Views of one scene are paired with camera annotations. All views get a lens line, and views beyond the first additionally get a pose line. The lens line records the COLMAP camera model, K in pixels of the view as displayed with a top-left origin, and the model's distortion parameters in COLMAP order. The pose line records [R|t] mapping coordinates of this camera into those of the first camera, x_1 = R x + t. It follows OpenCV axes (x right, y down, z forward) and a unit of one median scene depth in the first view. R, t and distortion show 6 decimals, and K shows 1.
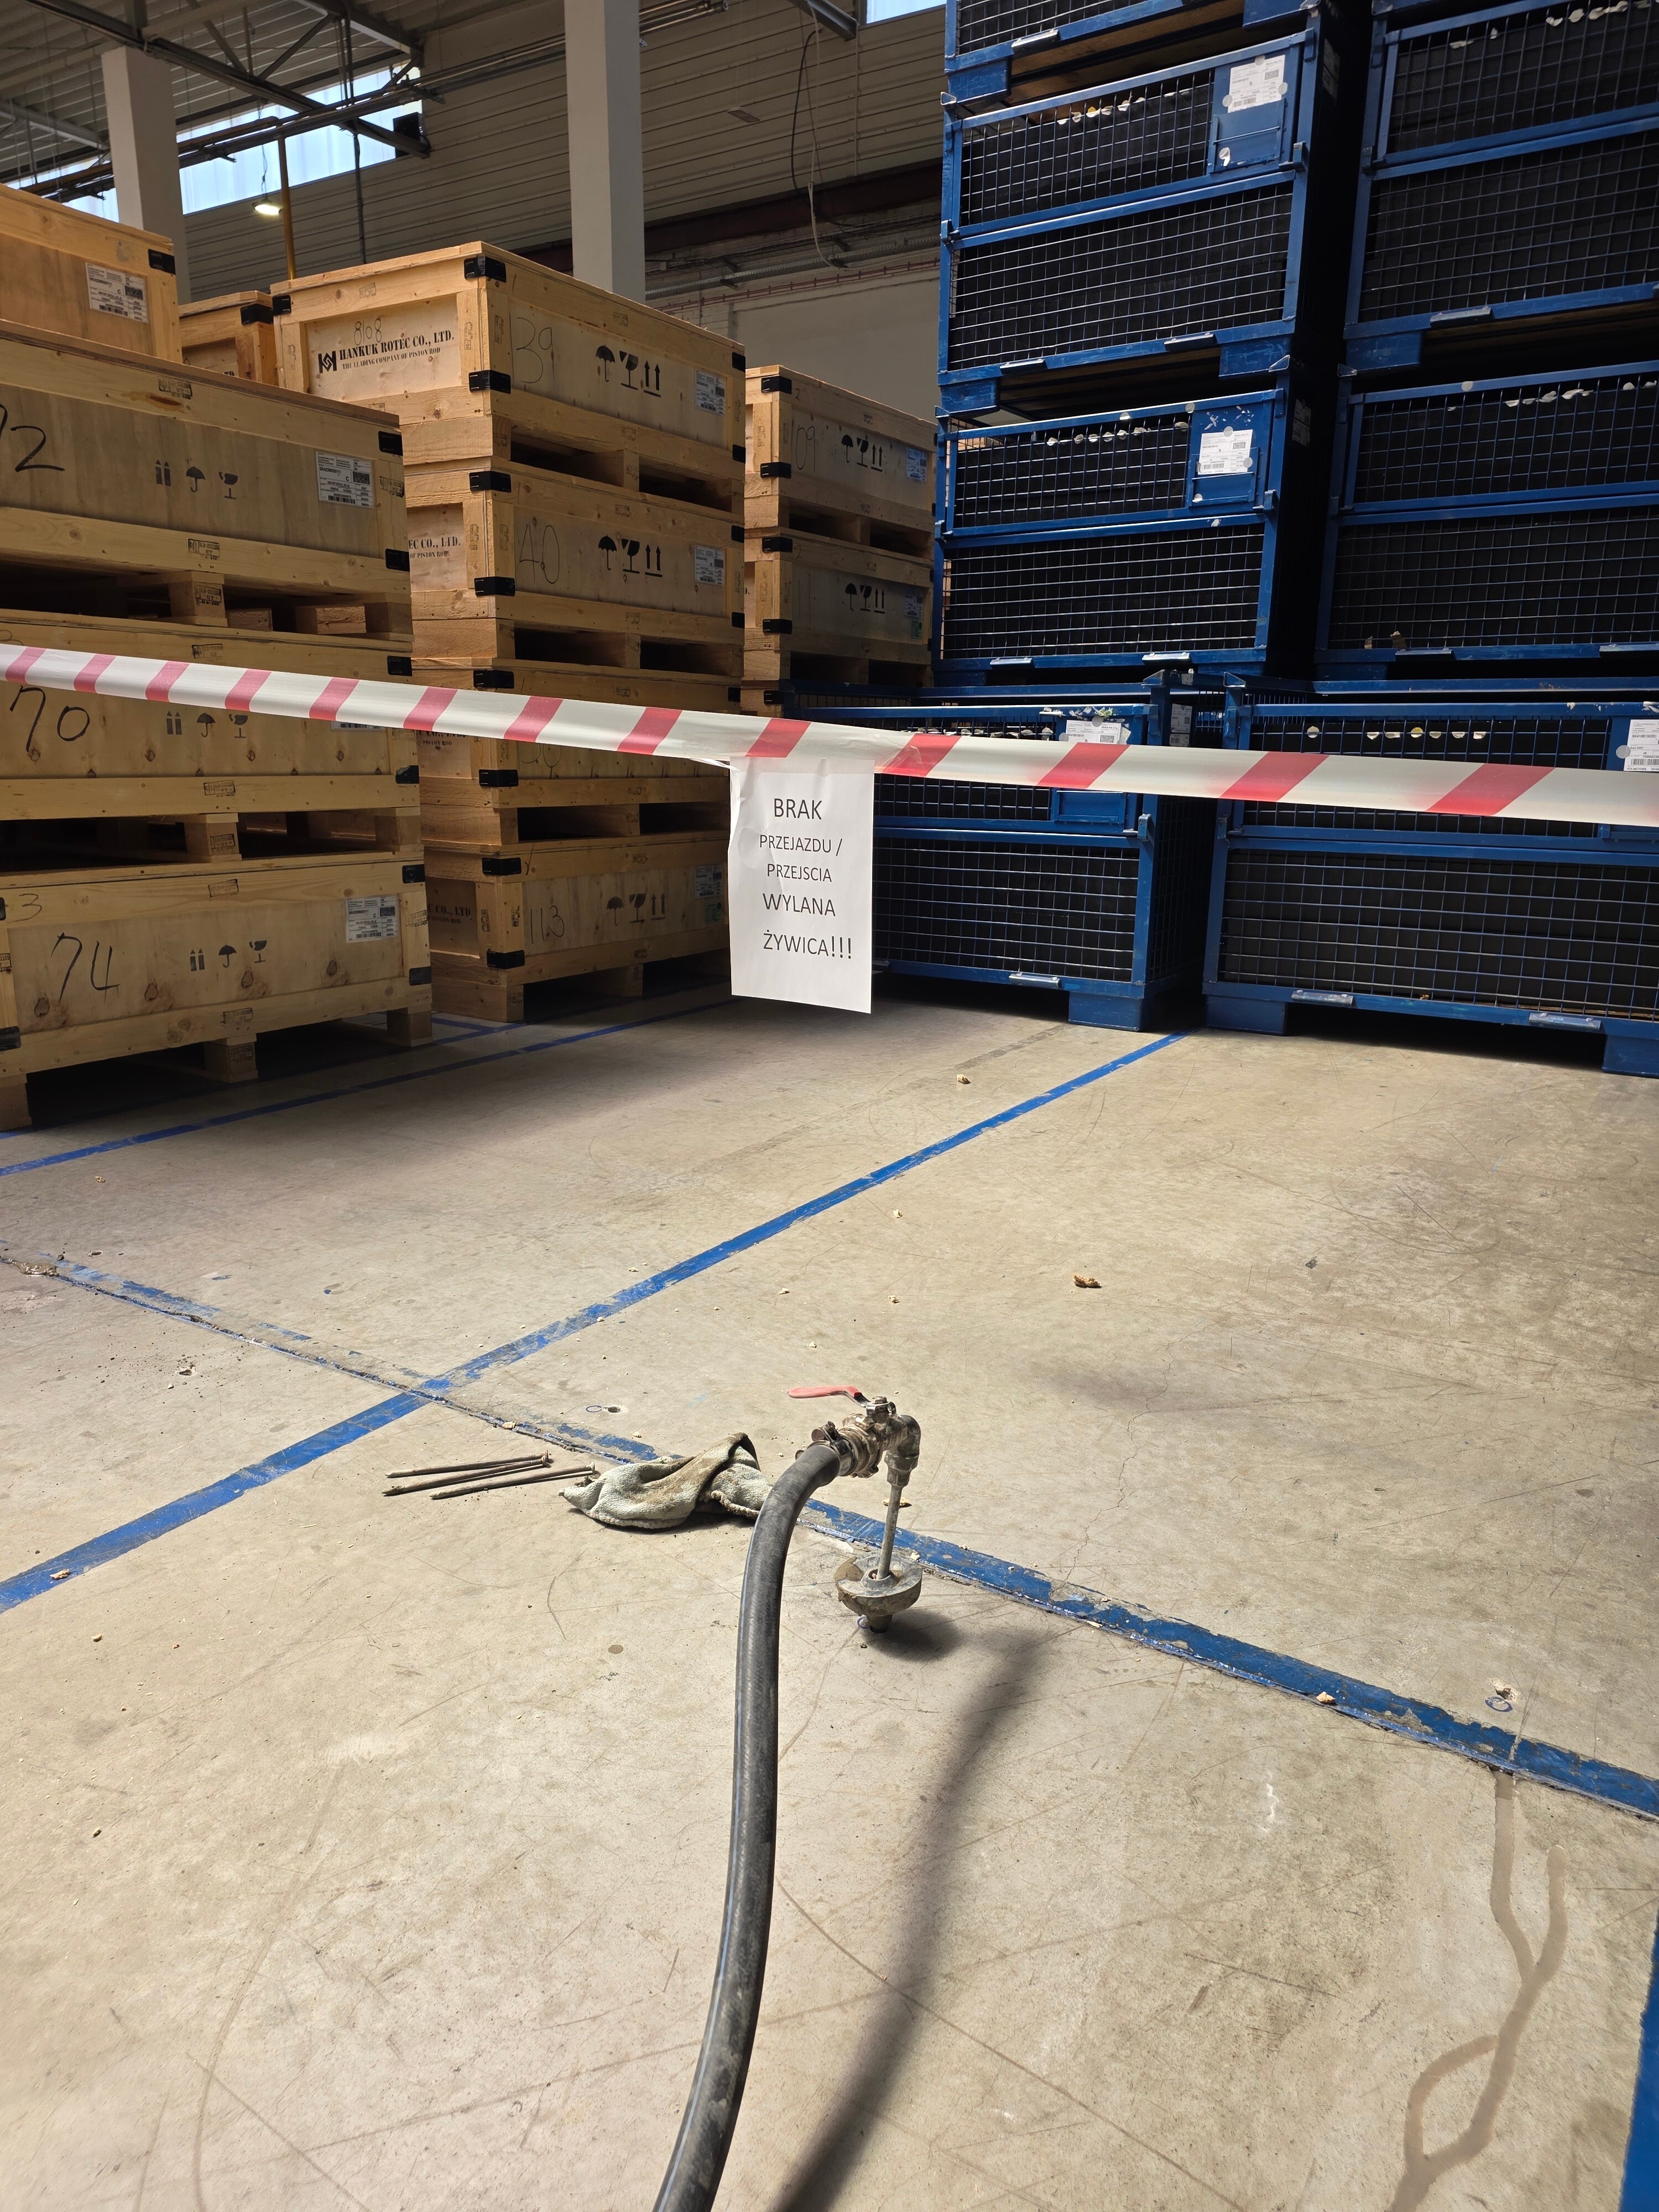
lens RADIAL K [[1487.3, 0, 827.1], [0, 1487.3, 1101.8], [0, 0, 1]] dist [0.031130, -0.016685]
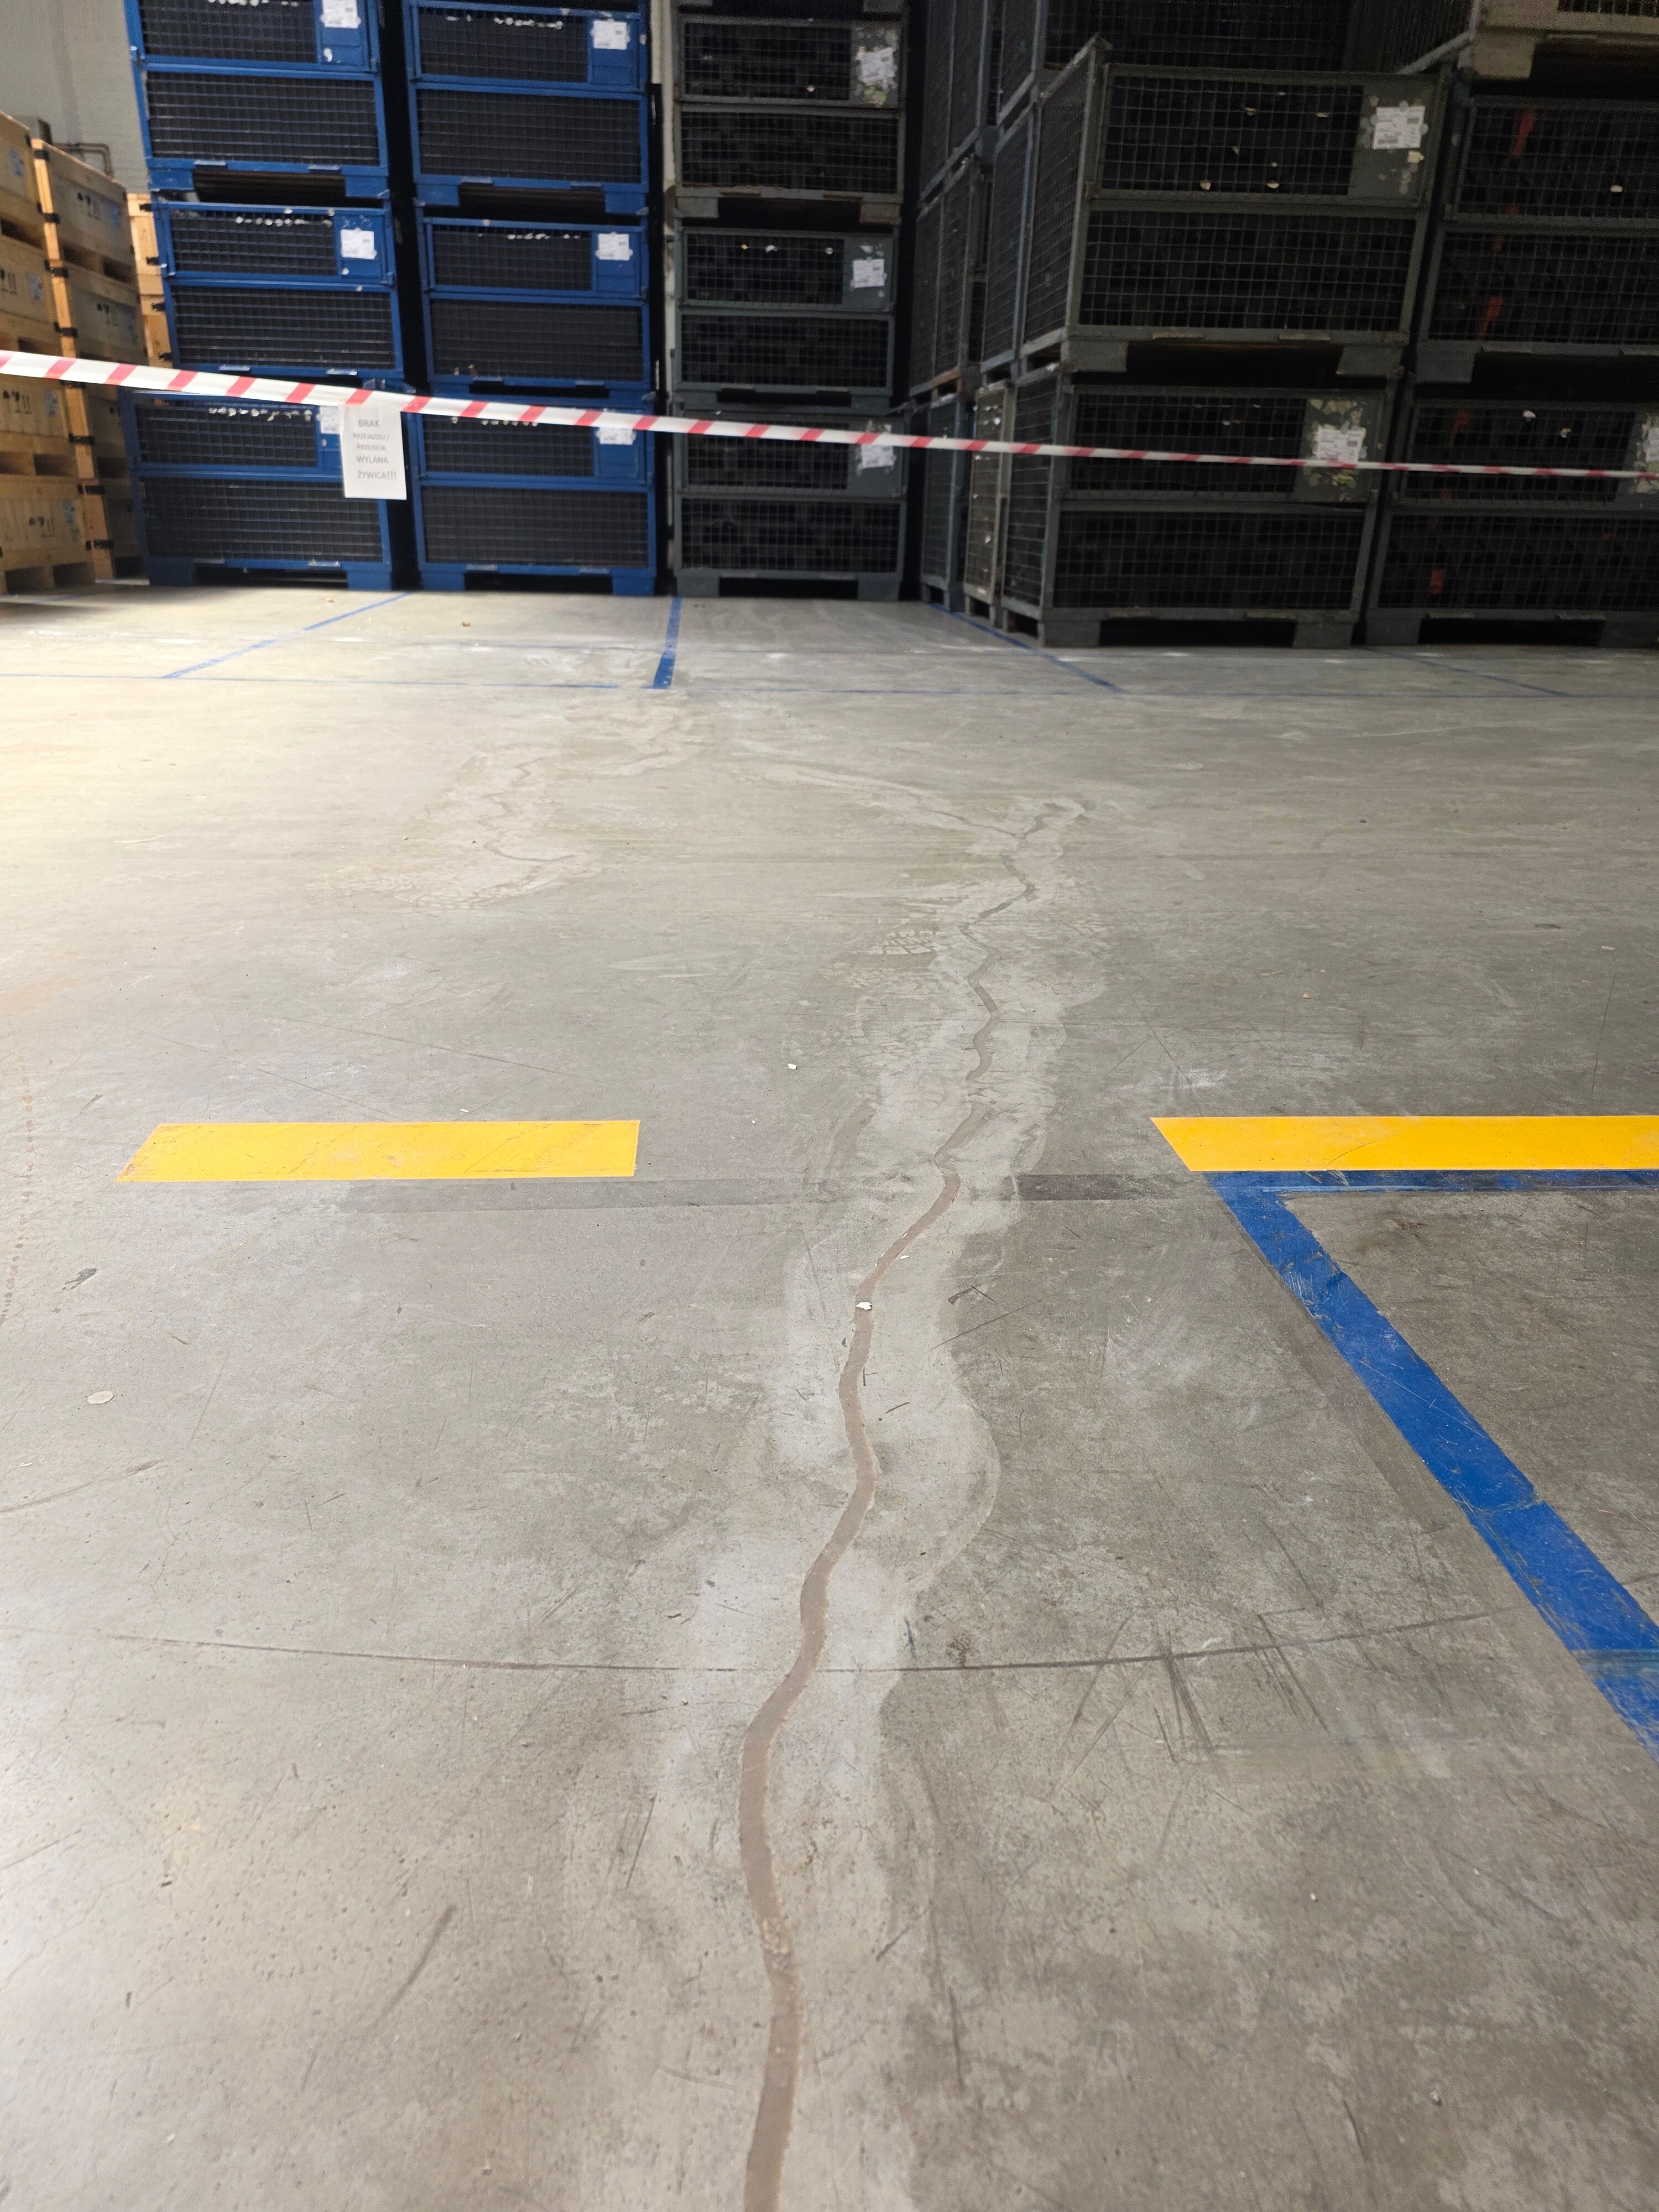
lens RADIAL K [[1487.3, 0, 819.3], [0, 1487.3, 1111.0], [0, 0, 1]] dist [0.031130, -0.016685]
pose [[0.802225, -0.218399, 0.555641, -0.482065], [0.124247, 0.971384, 0.202425, 0.243529], [-0.583950, -0.093353, 0.806404, -0.779813]]
